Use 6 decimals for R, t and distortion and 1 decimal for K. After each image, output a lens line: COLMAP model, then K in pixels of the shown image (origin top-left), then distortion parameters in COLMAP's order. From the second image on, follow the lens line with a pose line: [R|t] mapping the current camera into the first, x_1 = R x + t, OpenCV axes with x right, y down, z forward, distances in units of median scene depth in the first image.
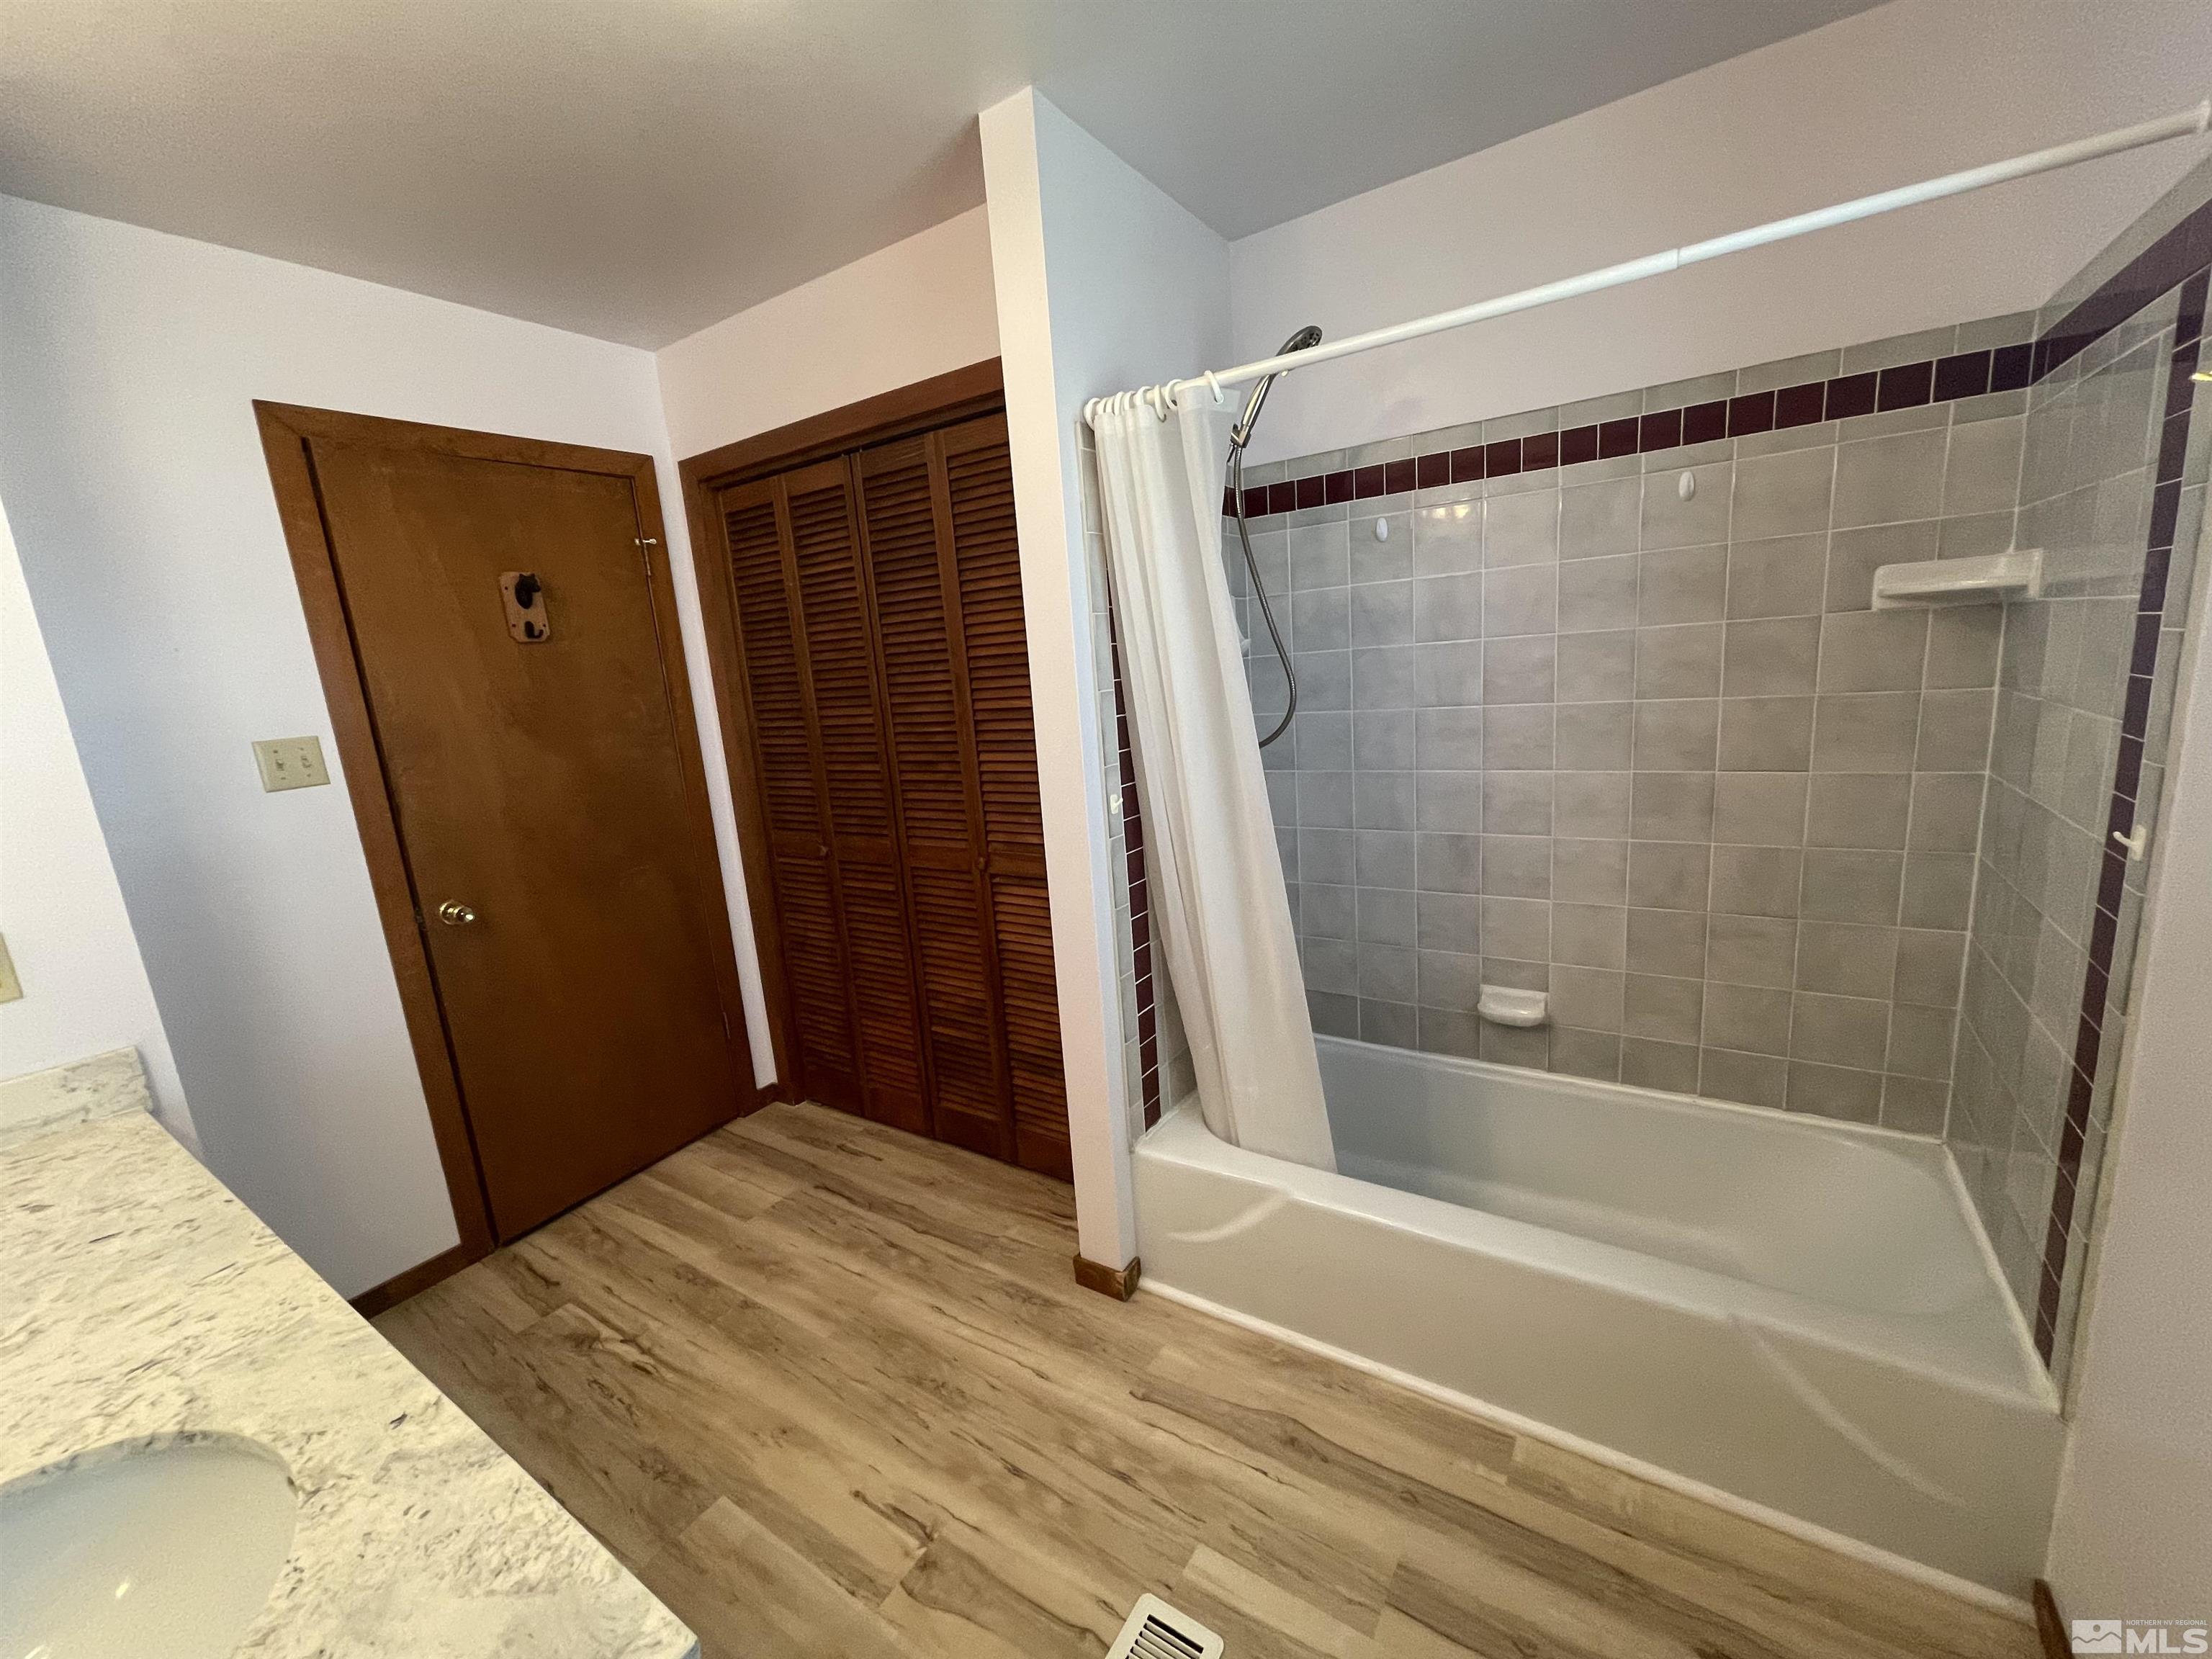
lens RADIAL K [[894.2, 0, 1107.9], [0, 894.2, 832.2], [0, 0, 1]] dist [0.010139, 0.000759]
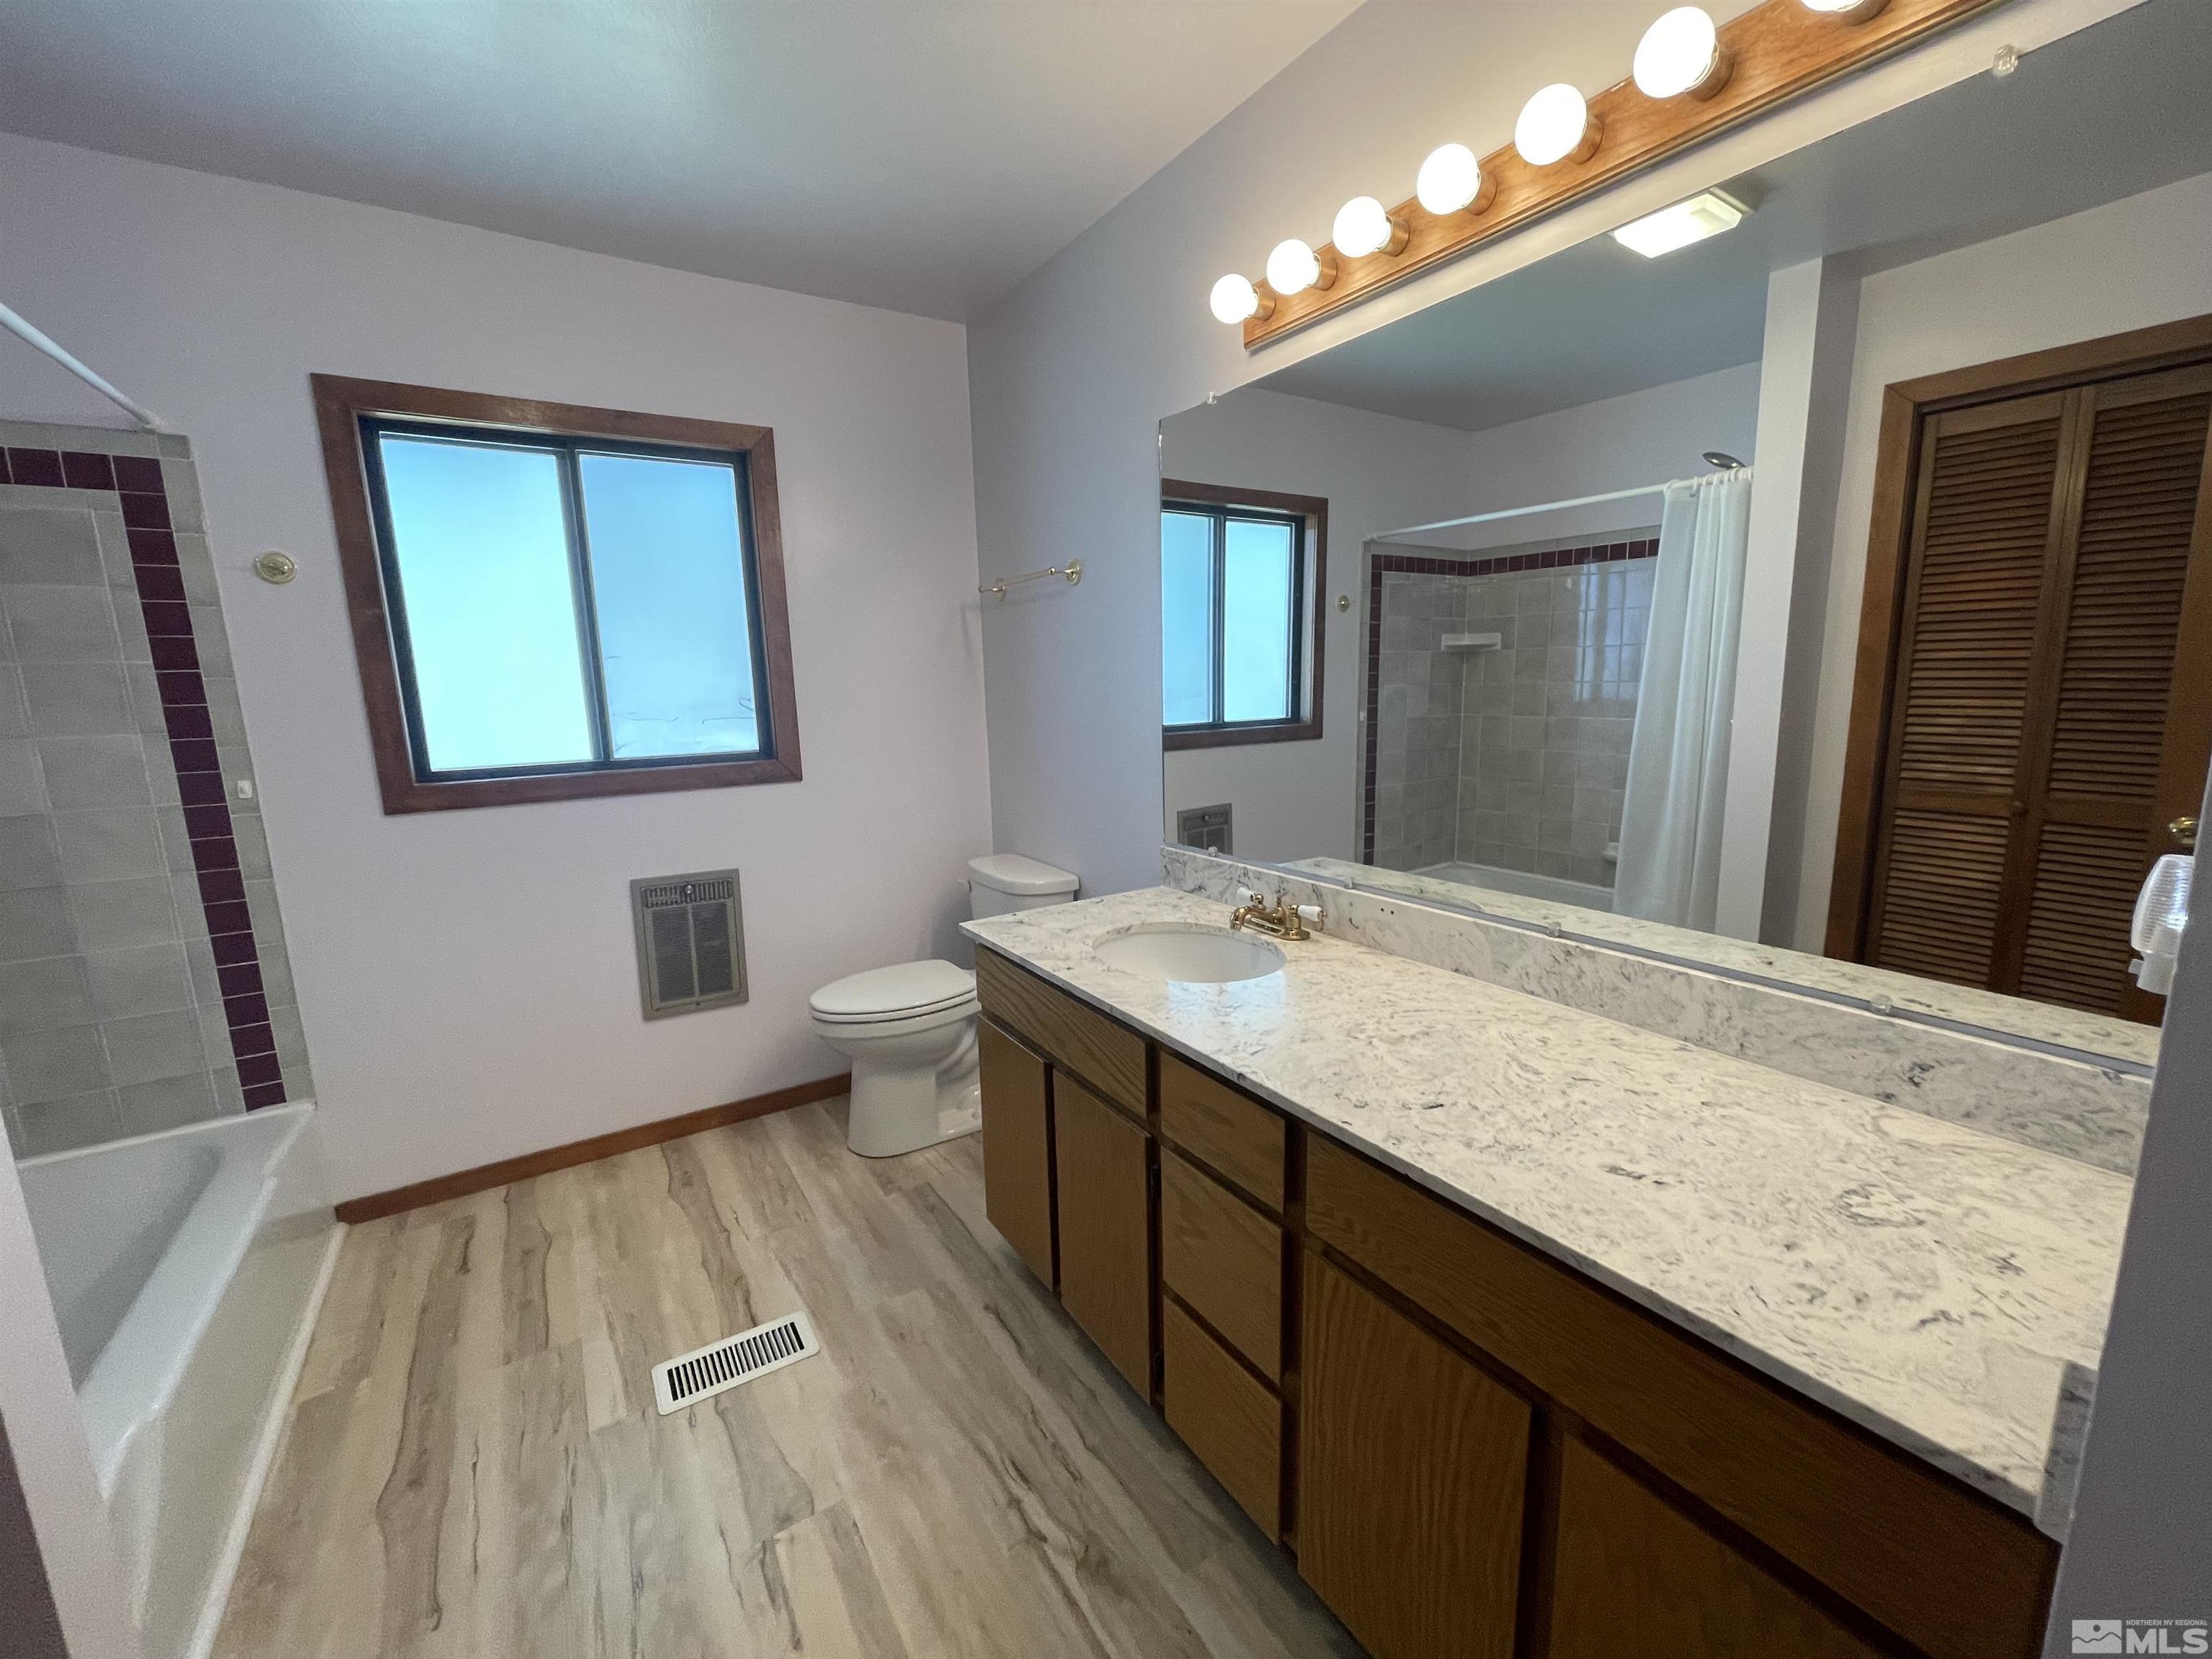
lens RADIAL K [[894.2, 0, 1104.4], [0, 894.2, 832.1], [0, 0, 1]] dist [0.010139, 0.000759]
pose [[-0.910033, 0.034599, 0.413090, -0.922472], [0.176262, 0.934237, 0.310053, -0.120296], [-0.375196, 0.354971, -0.856285, 1.405621]]
